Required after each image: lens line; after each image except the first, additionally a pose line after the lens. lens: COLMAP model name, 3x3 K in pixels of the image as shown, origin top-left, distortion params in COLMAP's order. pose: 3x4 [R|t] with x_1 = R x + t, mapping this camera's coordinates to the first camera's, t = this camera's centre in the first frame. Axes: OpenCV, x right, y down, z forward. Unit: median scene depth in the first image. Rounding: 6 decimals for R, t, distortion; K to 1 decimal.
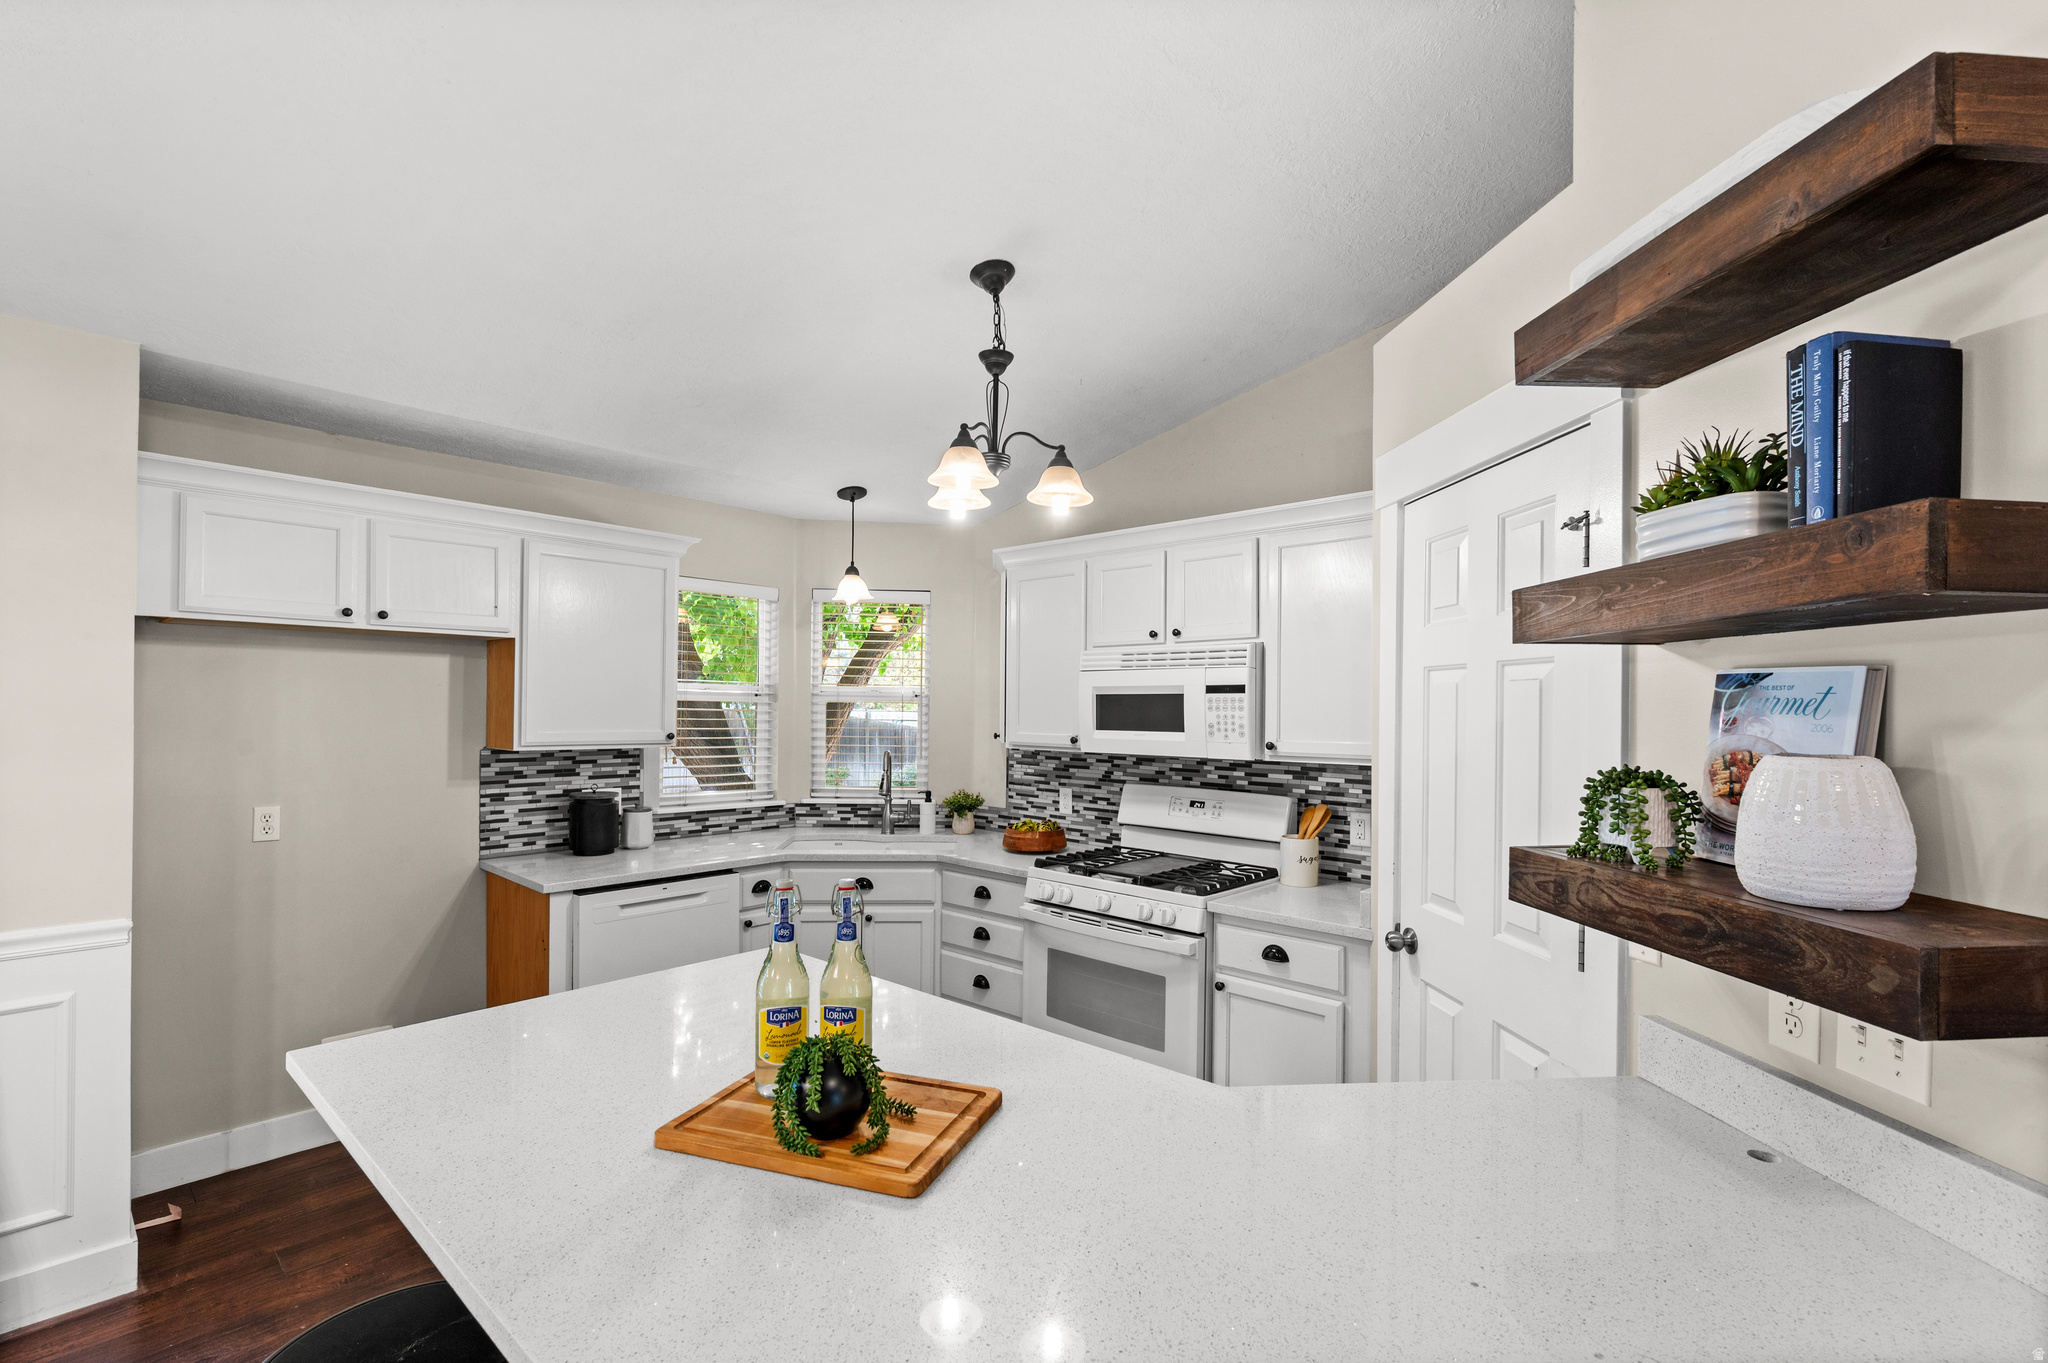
lens RADIAL K [[917.2, 0, 1025.1], [0, 917.2, 703.7], [0, 0, 1]] dist [0.004028, 0.000086]
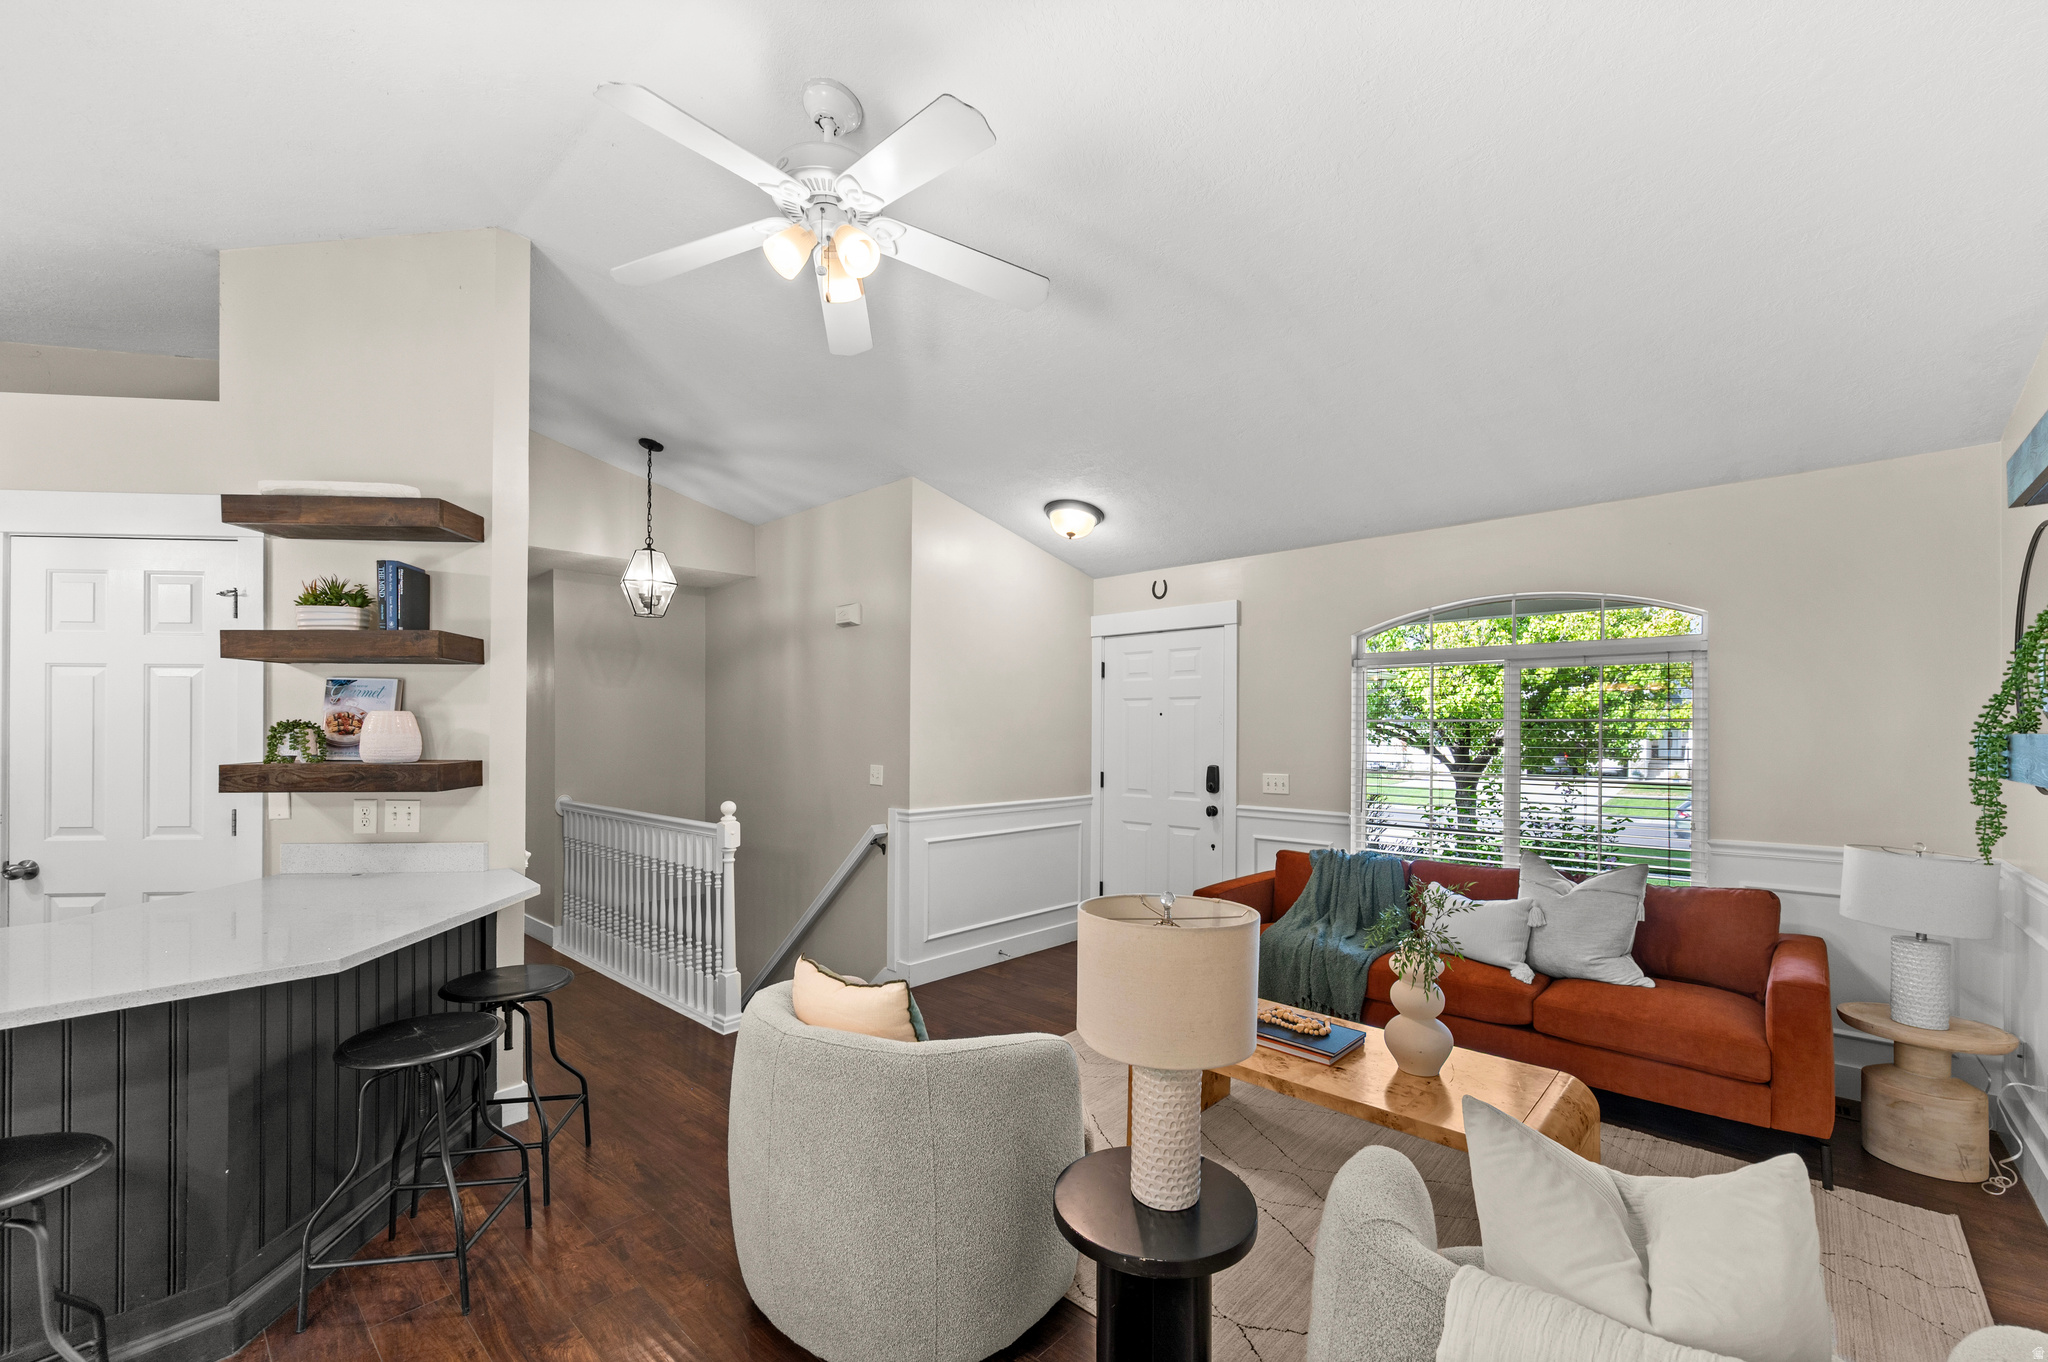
lens RADIAL K [[830.5, 0, 1044.0], [0, 830.5, 724.0], [0, 0, 1]] dist [-0.000712, -0.000384]
pose [[-0.010918, -0.004372, 0.999931, -0.504859], [-0.004579, 0.999980, 0.004322, 0.023312], [-0.999930, -0.004532, -0.010938, -0.287300]]
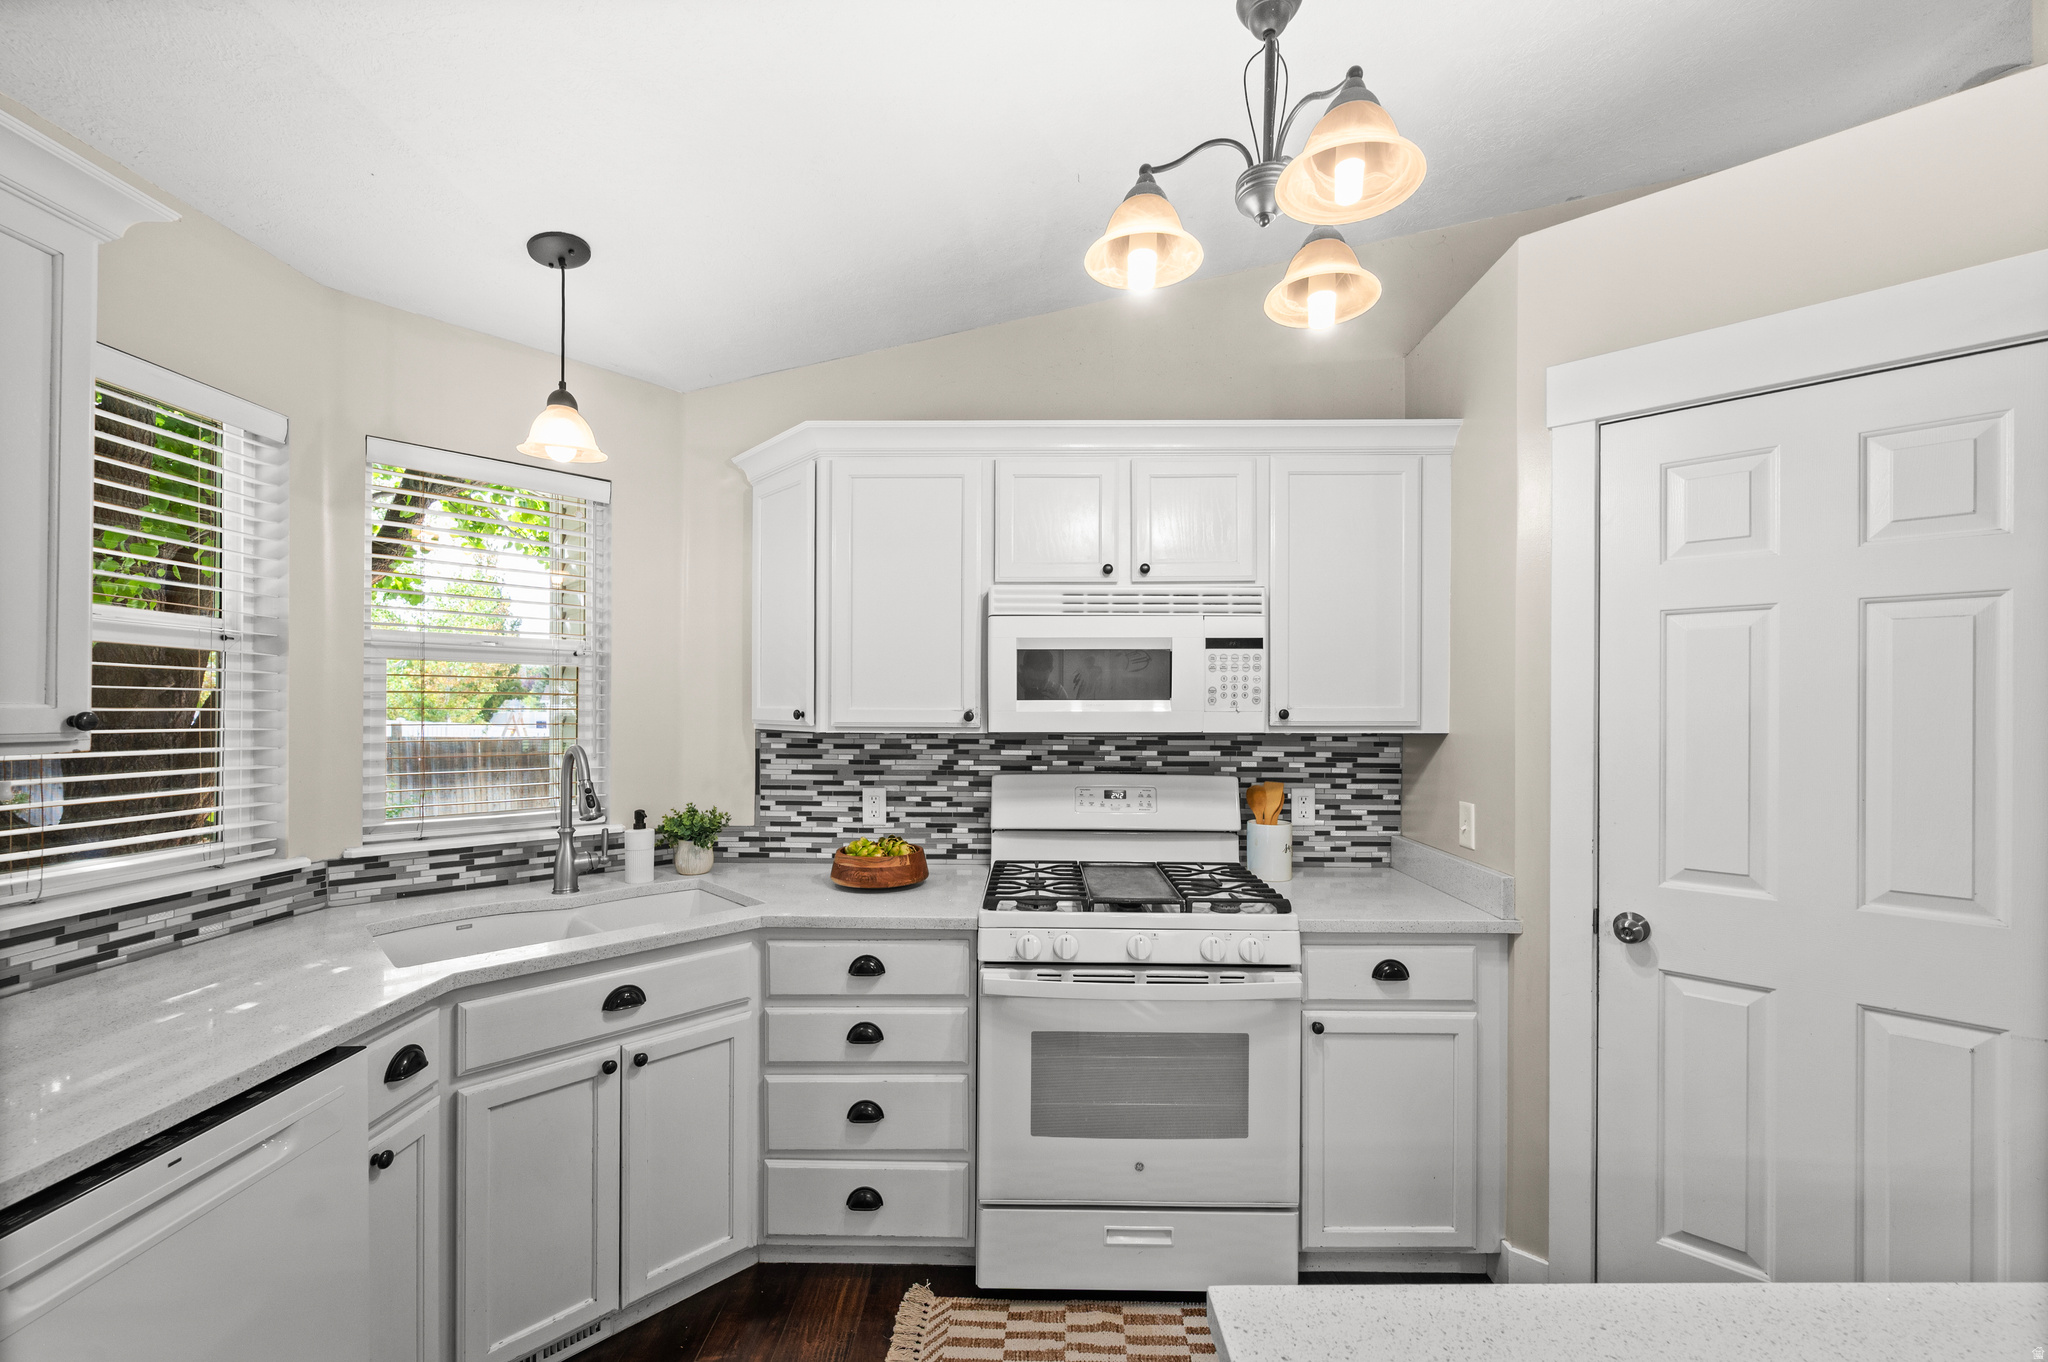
lens RADIAL K [[830.5, 0, 1041.0], [0, 830.5, 705.6], [0, 0, 1]] dist [-0.000712, -0.000384]
pose [[0.739303, -0.007733, 0.673329, -0.332545], [0.000895, 0.999944, 0.010501, 0.025761], [-0.673373, -0.007161, 0.739268, 0.511168]]
